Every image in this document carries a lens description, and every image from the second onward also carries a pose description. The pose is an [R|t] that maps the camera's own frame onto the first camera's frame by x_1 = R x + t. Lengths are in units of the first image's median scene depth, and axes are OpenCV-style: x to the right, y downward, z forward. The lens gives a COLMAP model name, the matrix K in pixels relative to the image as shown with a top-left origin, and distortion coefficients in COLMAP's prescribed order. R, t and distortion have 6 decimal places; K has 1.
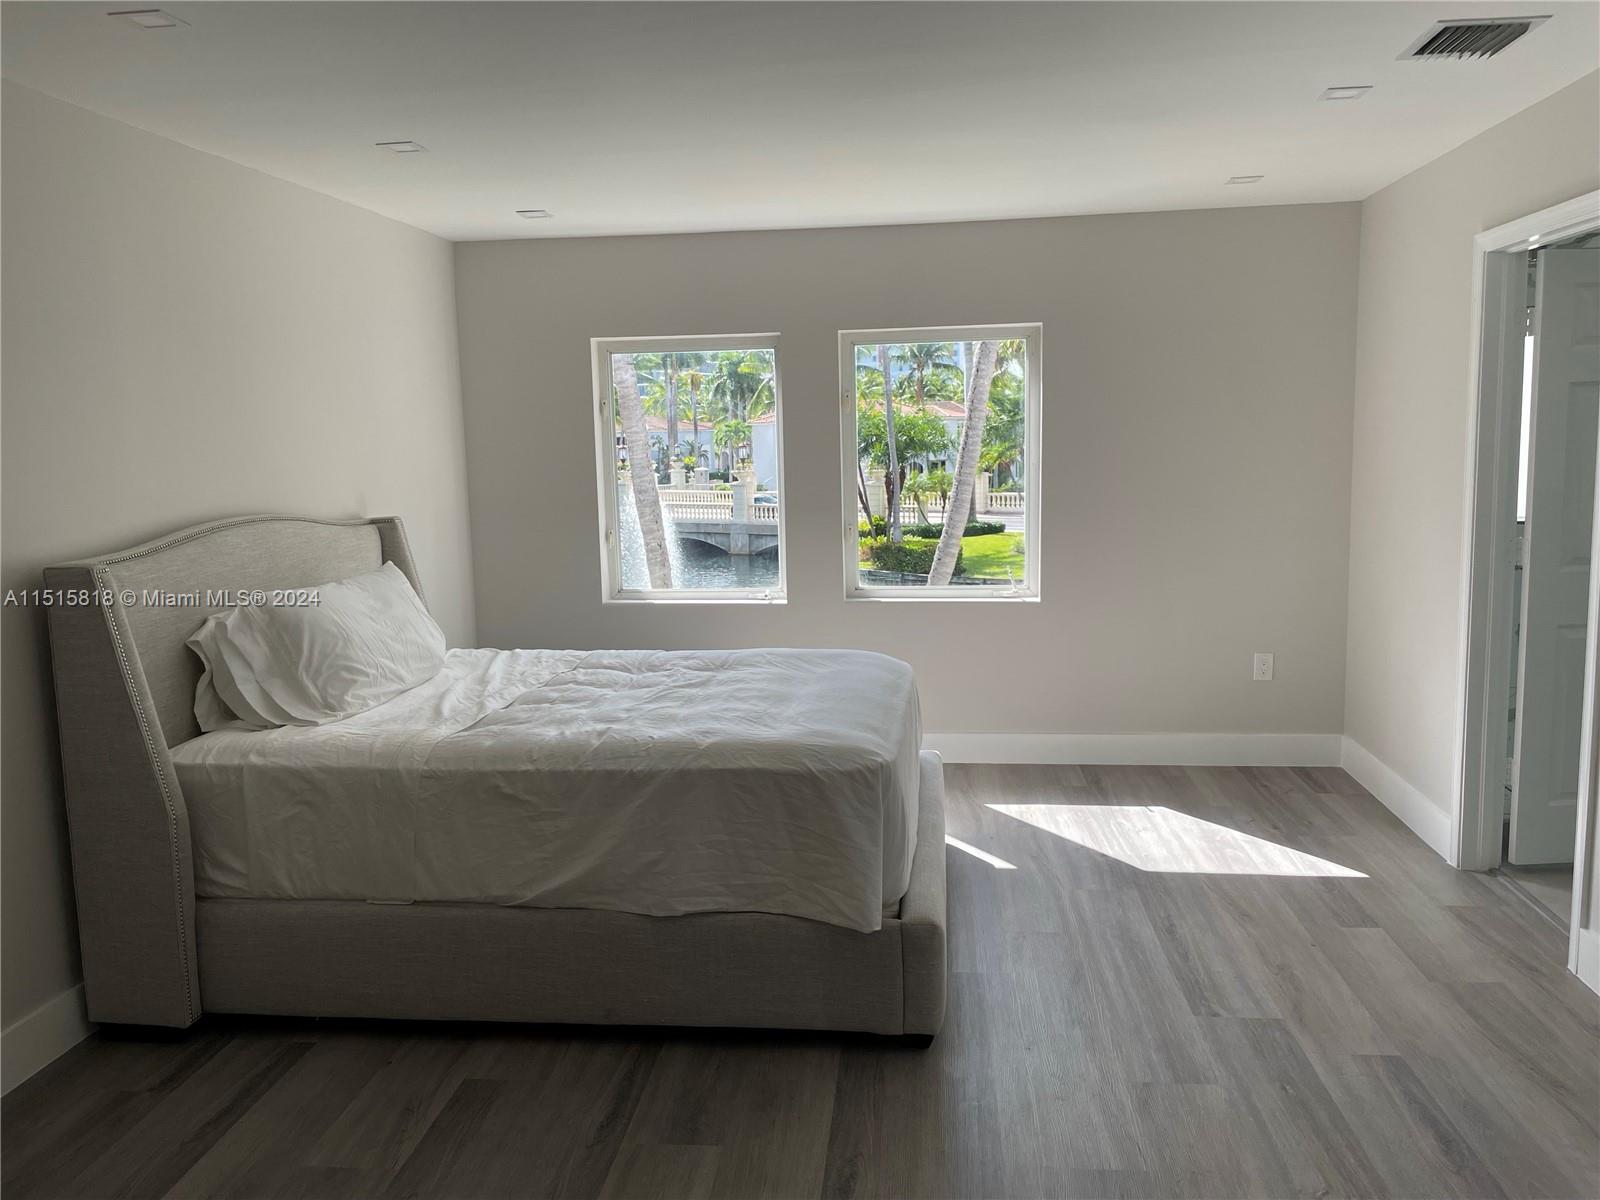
lens RADIAL K [[1220.9, 0, 782.1], [0, 1220.9, 599.3], [0, 0, 1]] dist [0.094352, -0.137414]
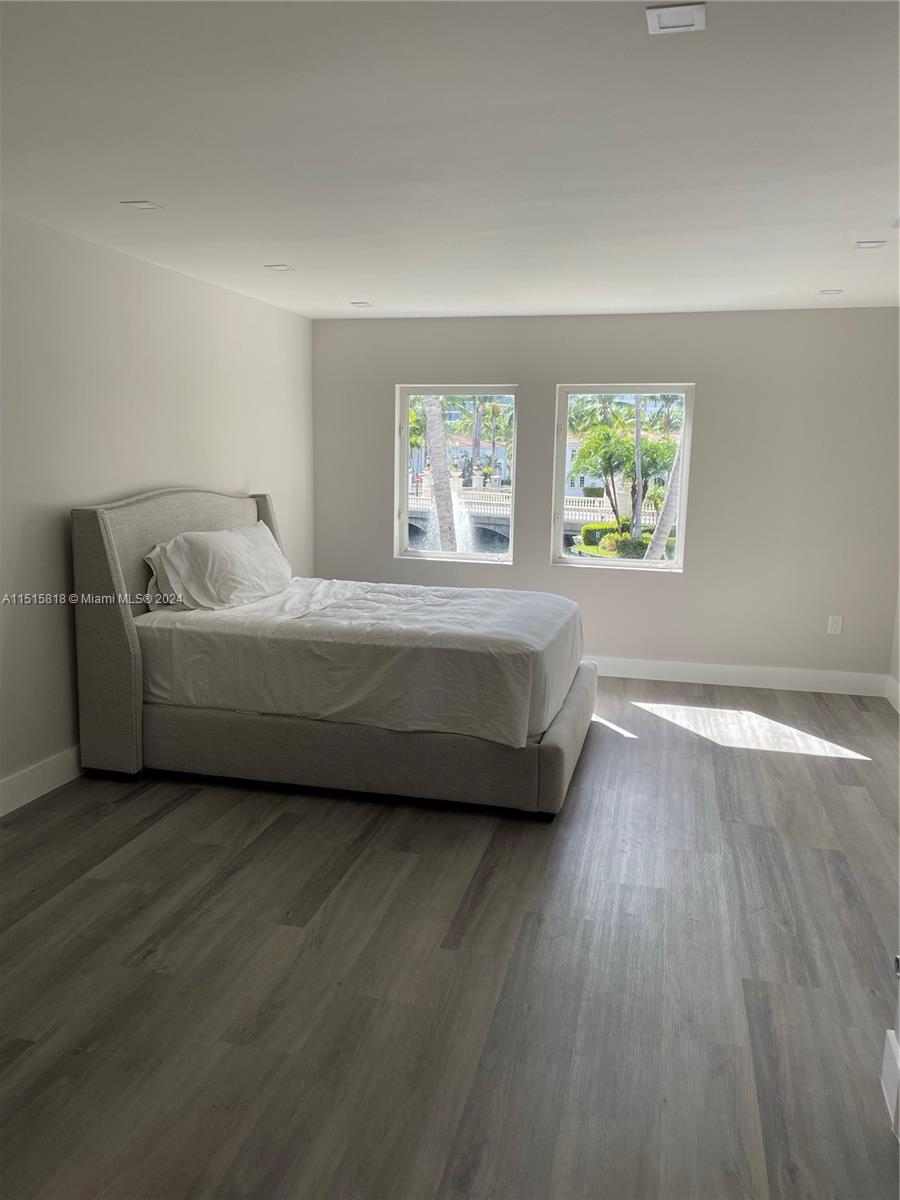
lens RADIAL K [[915.7, 0, 431.7], [0, 915.7, 602.5], [0, 0, 1]] dist [0.094352, -0.137414]
pose [[0.989485, 0.063183, -0.130108, 0.086480], [-0.059262, 0.997670, 0.033800, 0.028221], [0.131940, -0.025735, 0.990924, -0.221154]]
